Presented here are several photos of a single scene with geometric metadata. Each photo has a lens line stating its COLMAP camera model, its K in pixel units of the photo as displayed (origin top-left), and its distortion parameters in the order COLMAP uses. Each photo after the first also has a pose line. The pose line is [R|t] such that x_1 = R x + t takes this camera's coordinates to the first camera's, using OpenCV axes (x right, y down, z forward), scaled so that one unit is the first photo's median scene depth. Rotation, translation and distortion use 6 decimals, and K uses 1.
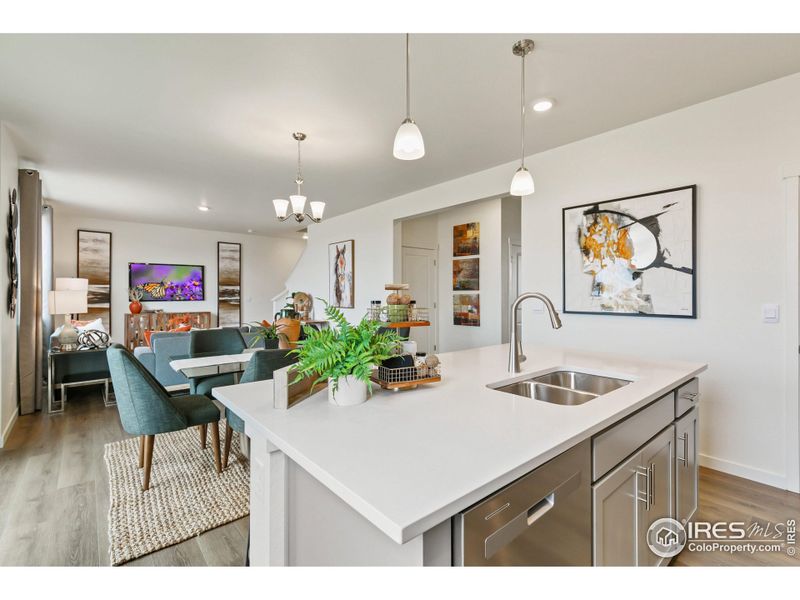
lens RADIAL K [[367.9, 0, 395.1], [0, 367.9, 294.9], [0, 0, 1]] dist [0.000100, -0.001687]
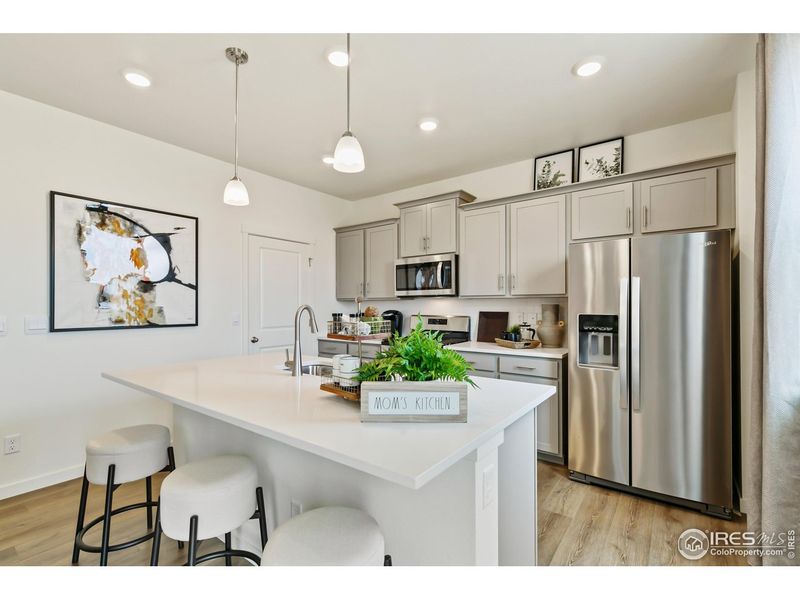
lens RADIAL K [[367.9, 0, 397.9], [0, 367.9, 308.4], [0, 0, 1]] dist [0.000100, -0.001687]
pose [[-0.233509, -0.006570, 0.972333, -0.215620], [0.004596, 0.999959, 0.007860, -0.000365], [-0.972344, 0.006304, -0.233469, 0.249947]]
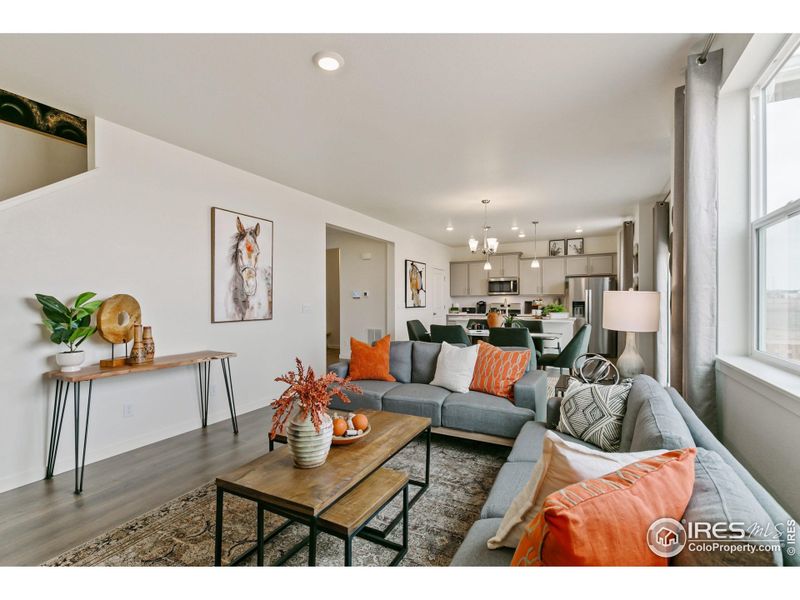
lens RADIAL K [[367.9, 0, 387.9], [0, 367.9, 303.5], [0, 0, 1]] dist [0.000100, -0.001687]
pose [[-0.360343, -0.006465, 0.932797, -0.775418], [0.007071, 0.999928, 0.009662, 0.001233], [-0.932793, 0.010078, -0.360272, 0.952787]]
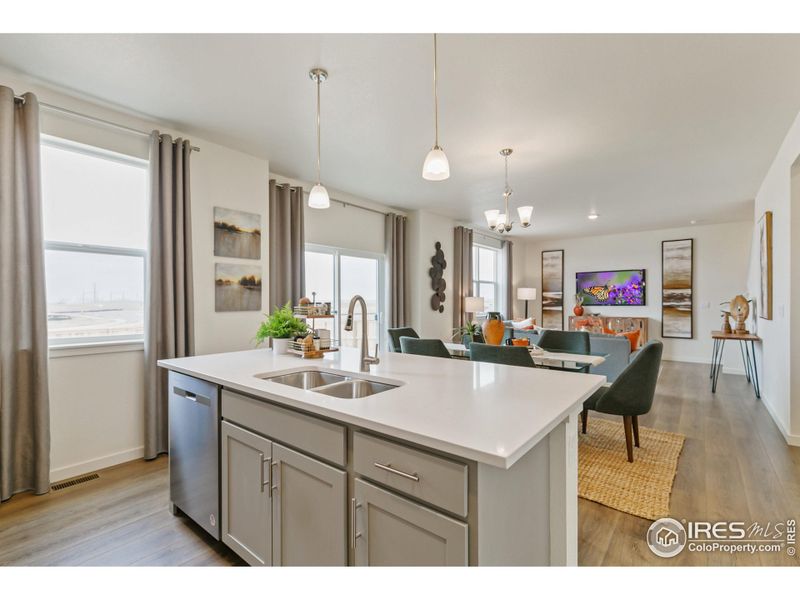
lens RADIAL K [[367.9, 0, 399.8], [0, 367.9, 299.9], [0, 0, 1]] dist [0.000100, -0.001687]
pose [[0.188898, -0.003474, -0.981990, 0.358112], [0.001318, 0.999994, -0.003284, 0.003359], [0.981996, -0.000674, 0.188902, 0.234227]]
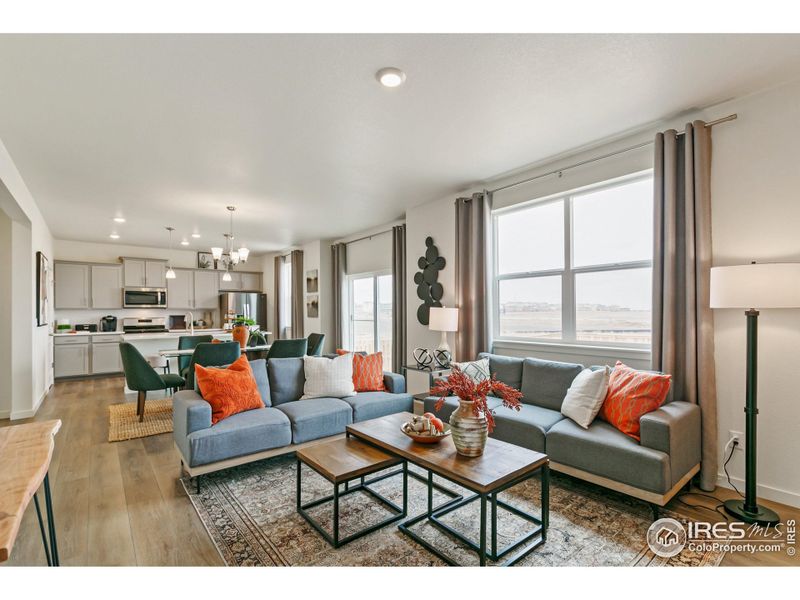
lens RADIAL K [[367.9, 0, 405.4], [0, 367.9, 314.9], [0, 0, 1]] dist [0.000100, -0.001687]
pose [[-0.999944, 0.006060, -0.008630, -0.458864], [0.005962, 0.999919, 0.011269, -0.001039], [0.008697, 0.011217, -0.999899, 1.210073]]
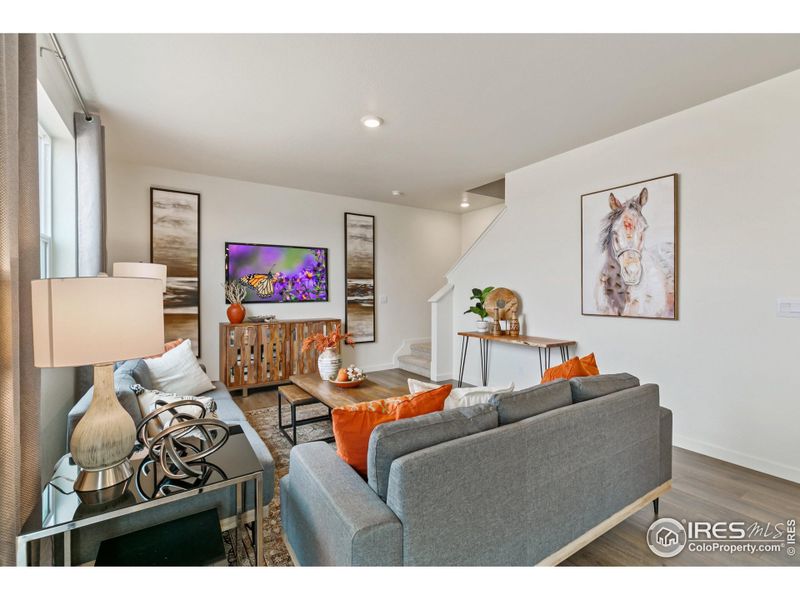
lens RADIAL K [[367.9, 0, 400.1], [0, 367.9, 292.4], [0, 0, 1]] dist [0.000100, -0.001687]
pose [[0.991490, -0.004116, -0.130118, -0.367938], [0.004014, 0.999991, -0.001048, 0.000667], [0.130121, 0.000517, 0.991498, 0.441301]]
